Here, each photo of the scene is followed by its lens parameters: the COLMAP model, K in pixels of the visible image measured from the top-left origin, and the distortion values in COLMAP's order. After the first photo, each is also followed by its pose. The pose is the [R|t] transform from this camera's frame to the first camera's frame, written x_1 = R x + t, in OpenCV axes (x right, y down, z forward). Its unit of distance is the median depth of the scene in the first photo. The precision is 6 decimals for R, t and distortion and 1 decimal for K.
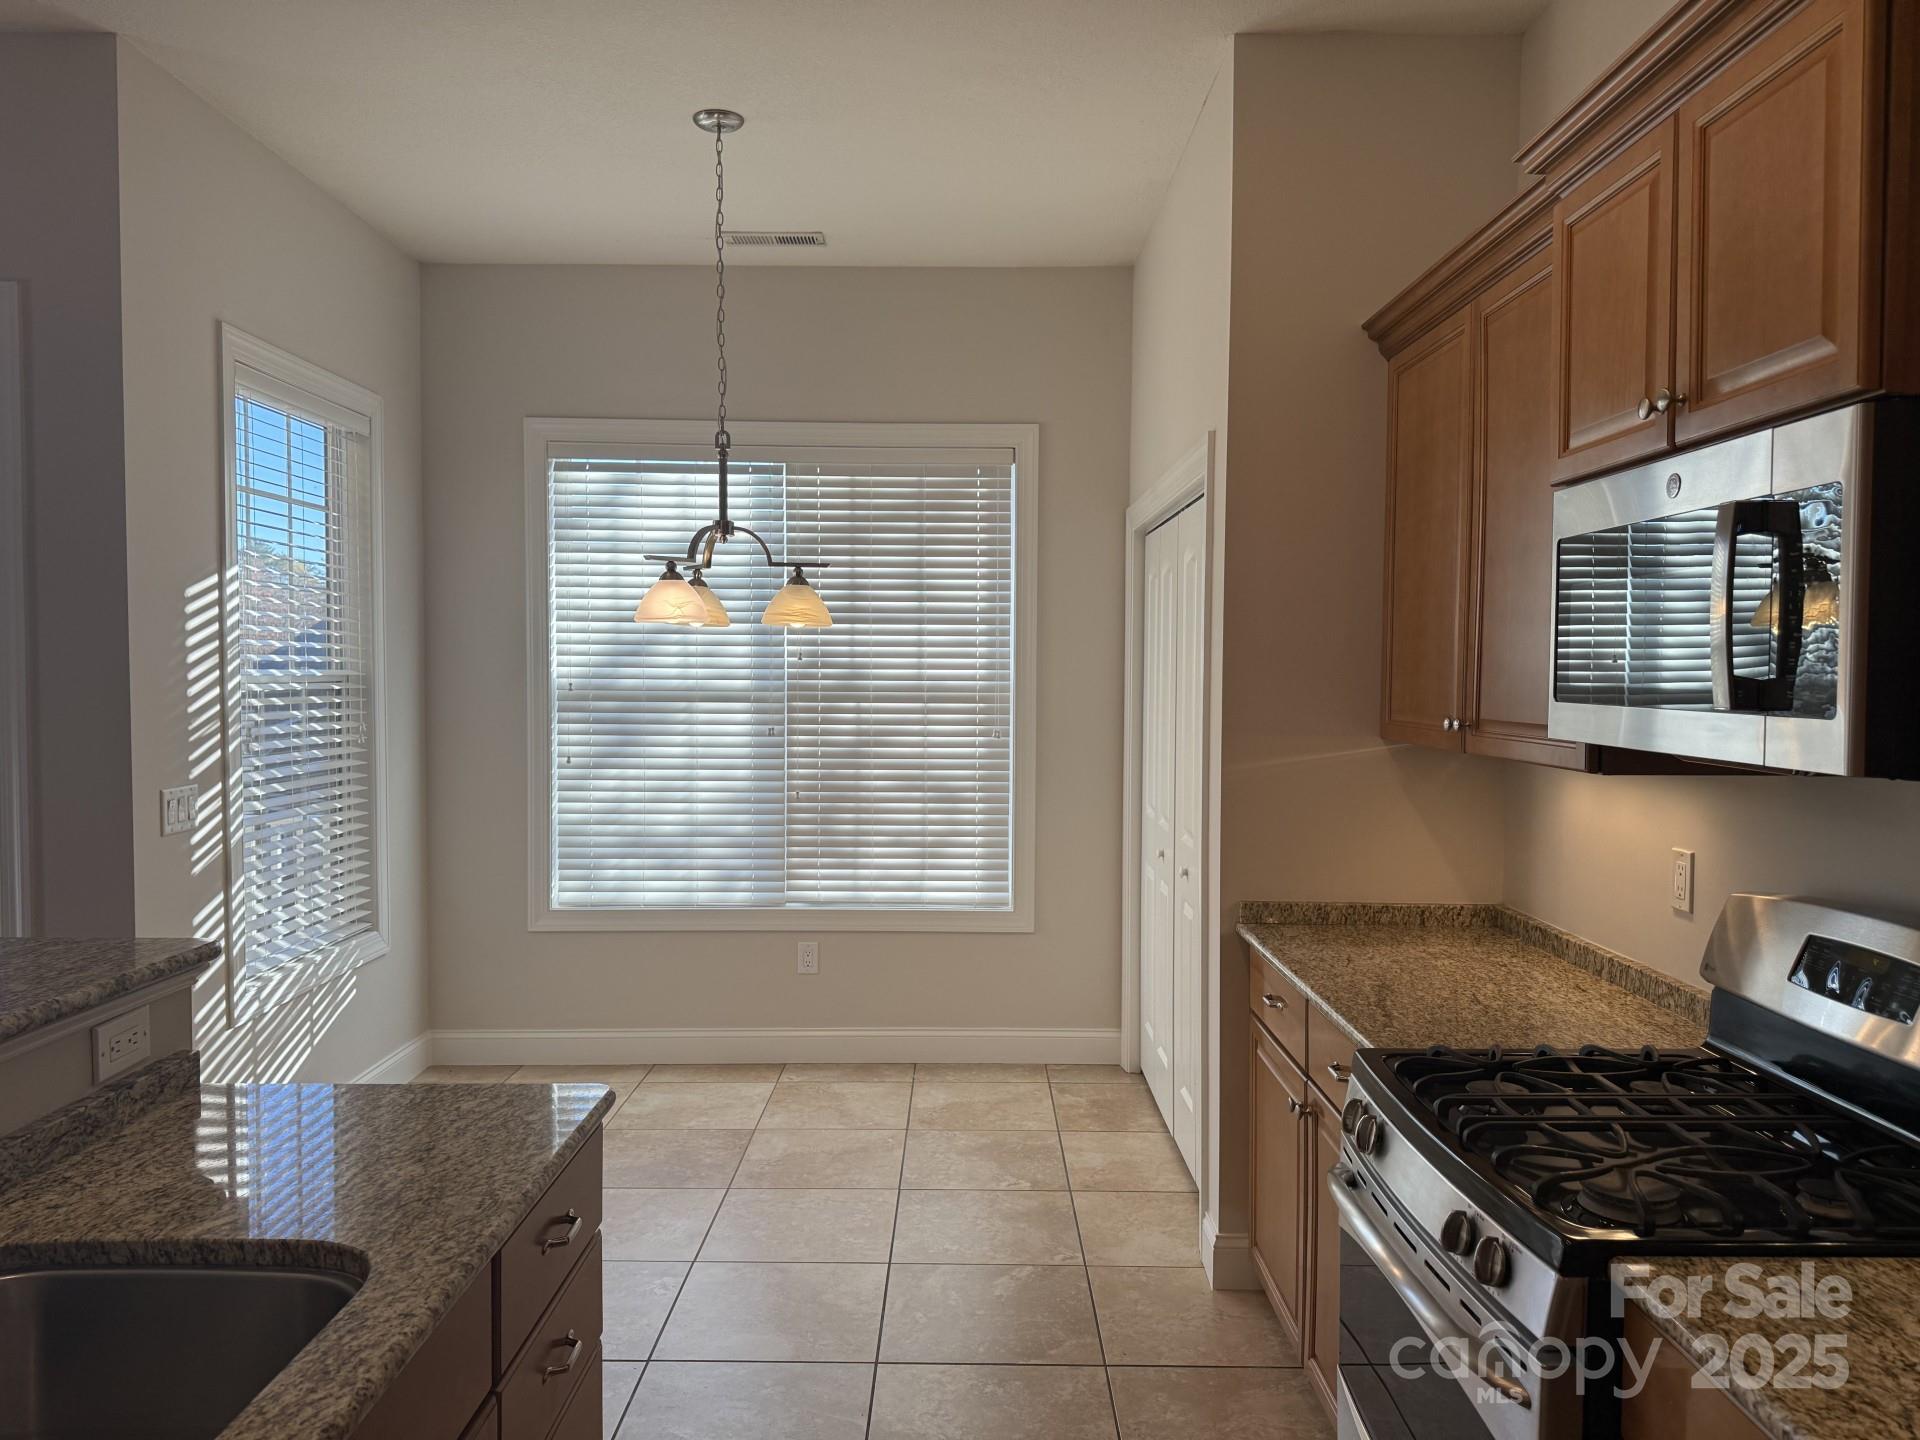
lens RADIAL K [[1378.2, 0, 960.0], [0, 1378.2, 720.0], [0, 0, 1]] dist [0.005682, -0.053666]
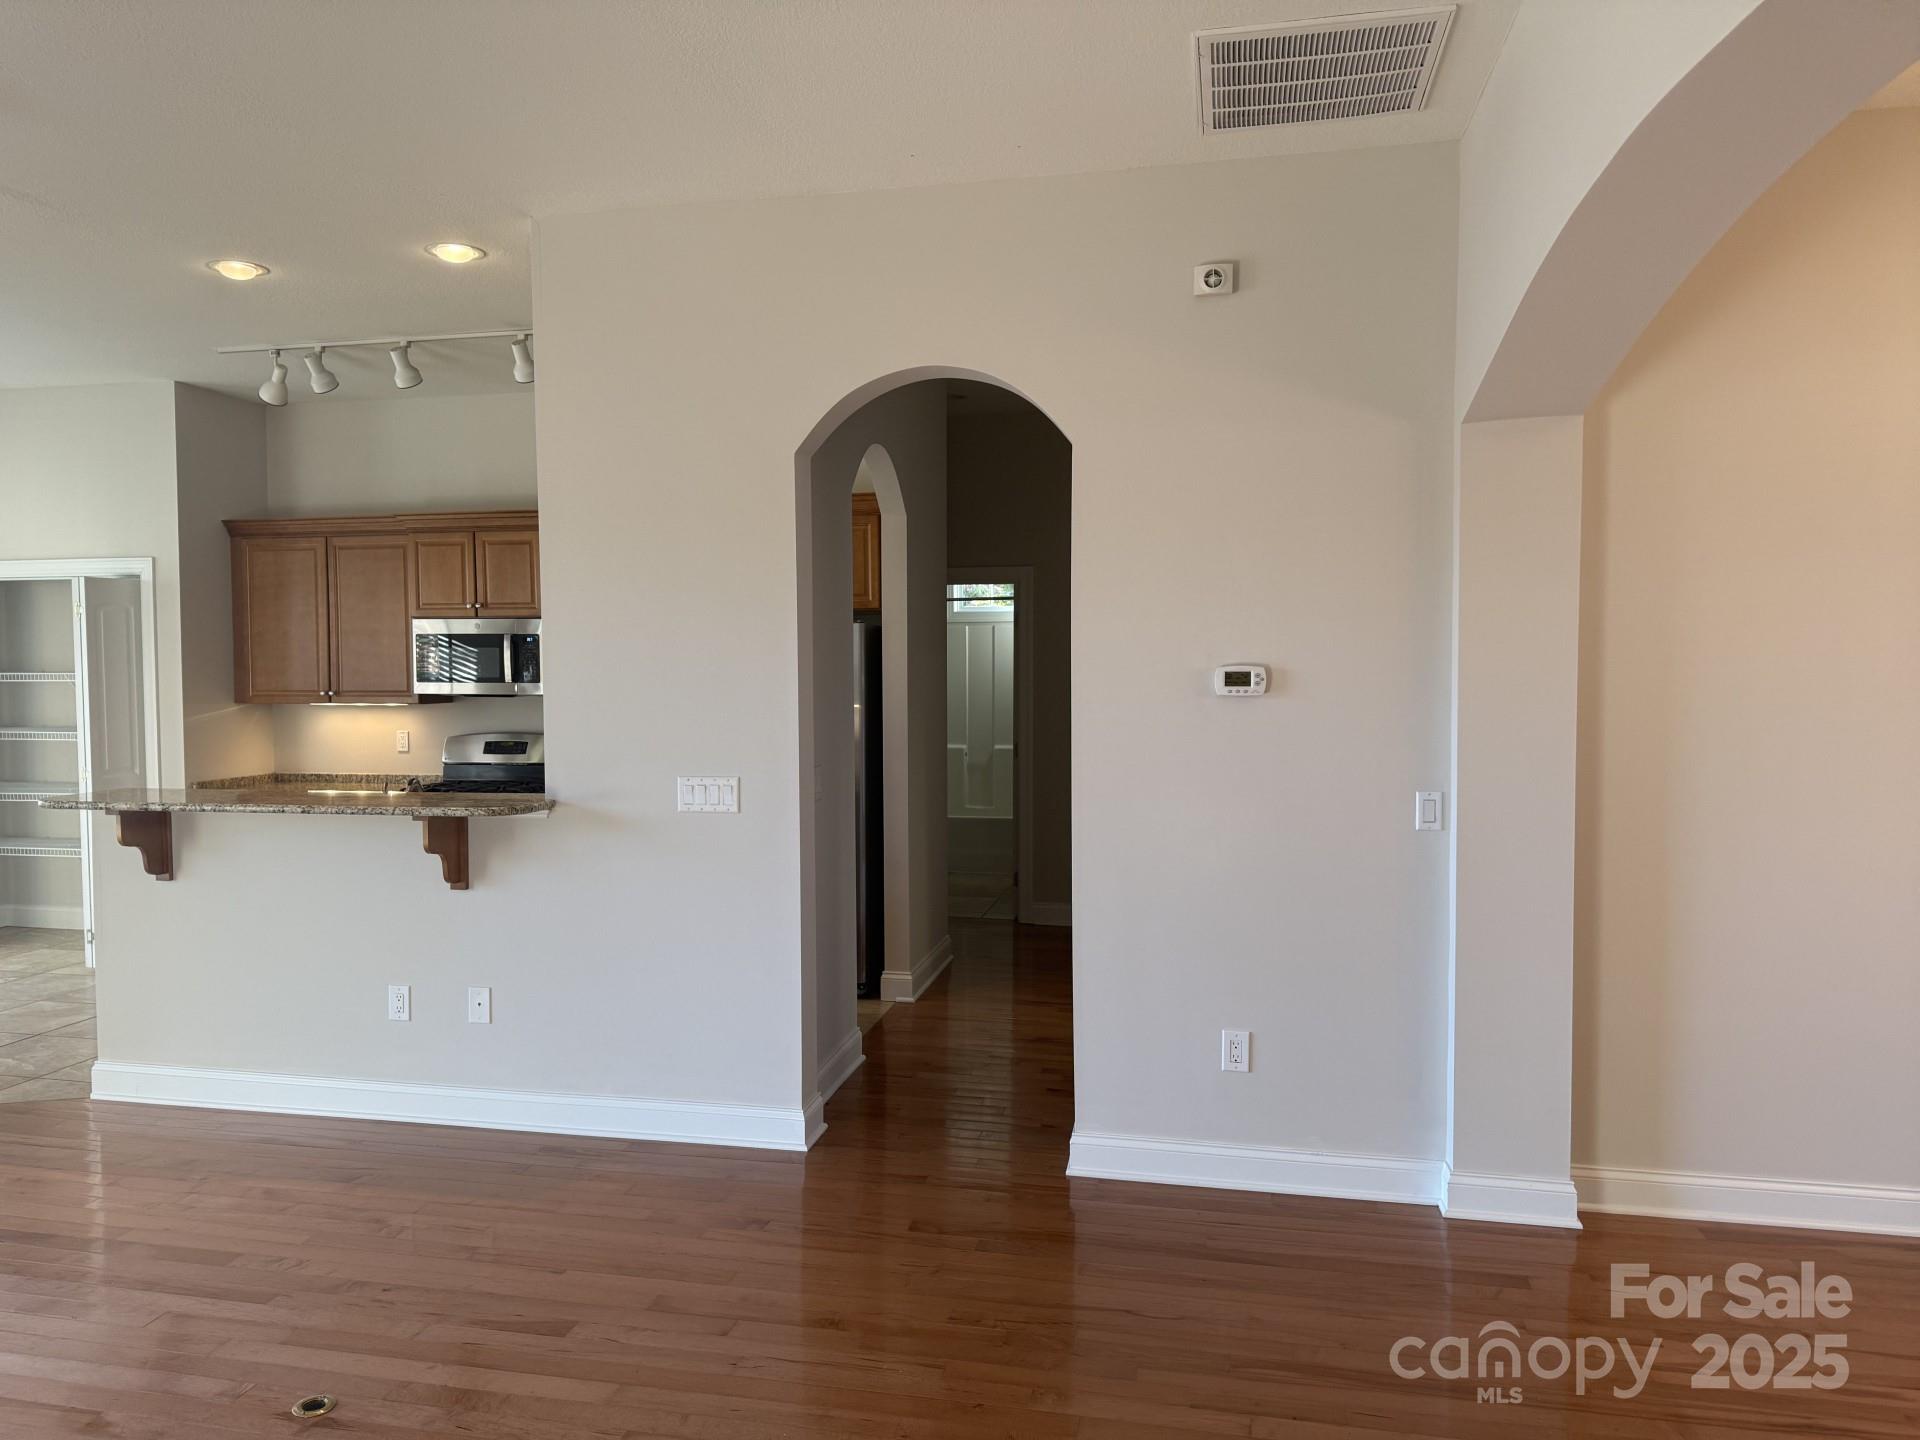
lens RADIAL K [[1378.2, 0, 960.0], [0, 1378.2, 720.0], [0, 0, 1]] dist [0.005682, -0.053666]
pose [[0.190235, -0.044667, 0.980722, -1.089964], [0.045269, 0.998301, 0.036687, 0.007042], [-0.980694, 0.037417, 0.191934, -0.388087]]
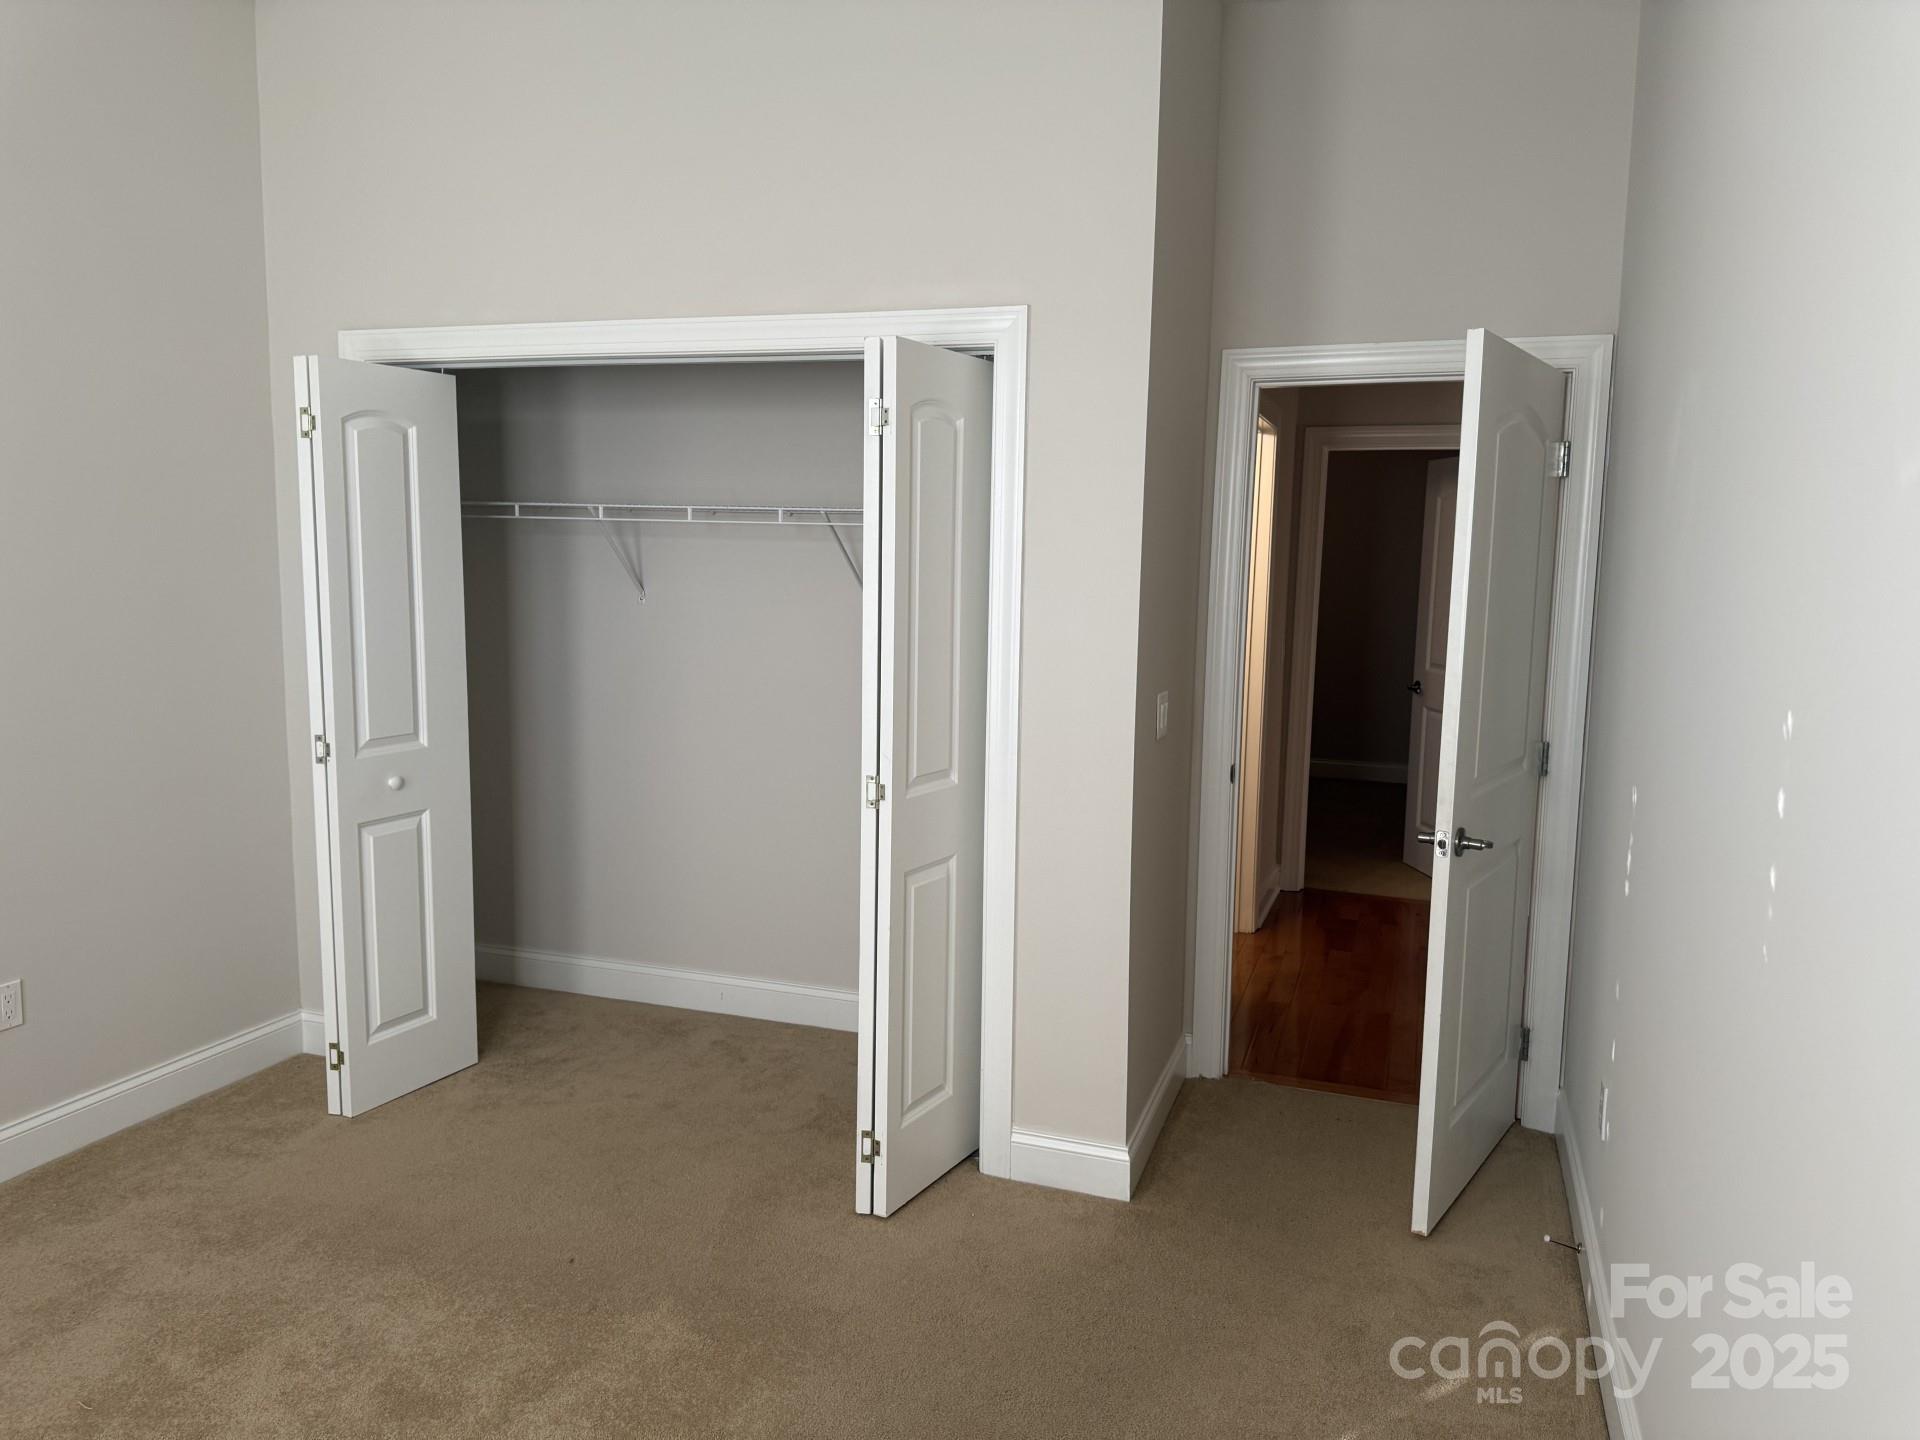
lens RADIAL K [[1329.1, 0, 960.0], [0, 1329.1, 720.0], [0, 0, 1]] dist [0.000534, -0.000867]
pose [[0.312038, -0.113058, 0.943319, -0.452778], [0.009557, 0.993218, 0.115877, -0.028885], [-0.950022, -0.027142, 0.311002, 0.515861]]
